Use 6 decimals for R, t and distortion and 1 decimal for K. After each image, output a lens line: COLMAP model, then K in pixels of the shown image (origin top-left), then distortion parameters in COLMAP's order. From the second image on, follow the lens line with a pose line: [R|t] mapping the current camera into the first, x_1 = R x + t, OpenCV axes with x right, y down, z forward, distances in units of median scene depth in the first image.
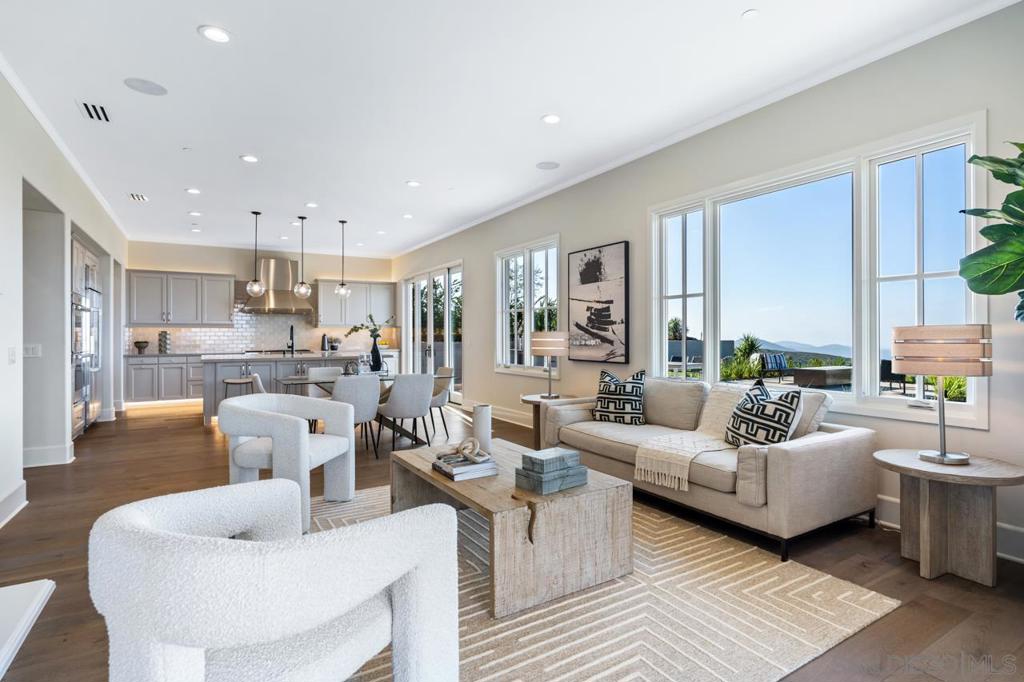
lens RADIAL K [[513.8, 0, 514.2], [0, 513.8, 336.6], [0, 0, 1]] dist [-0.006740, -0.000885]
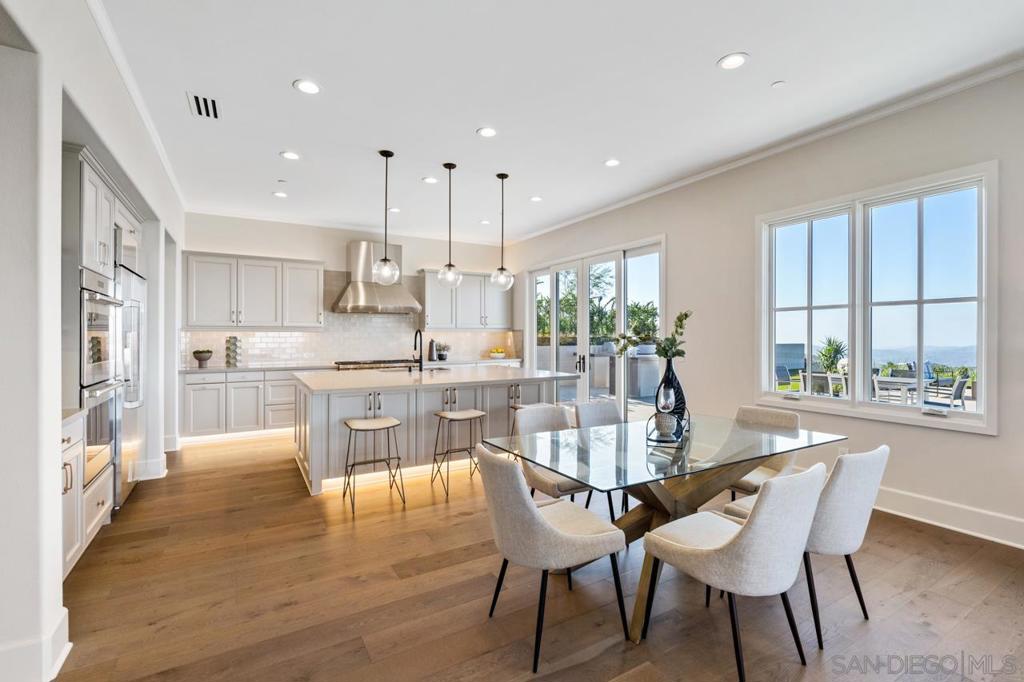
lens RADIAL K [[454.1, 0, 507.4], [0, 454.1, 335.1], [0, 0, 1]] dist [-0.001486, -0.000741]
pose [[0.999809, 0.003157, -0.019309, -0.281846], [-0.003205, 0.999992, -0.002469, -0.012325], [0.019301, 0.002530, 0.999811, 0.362462]]
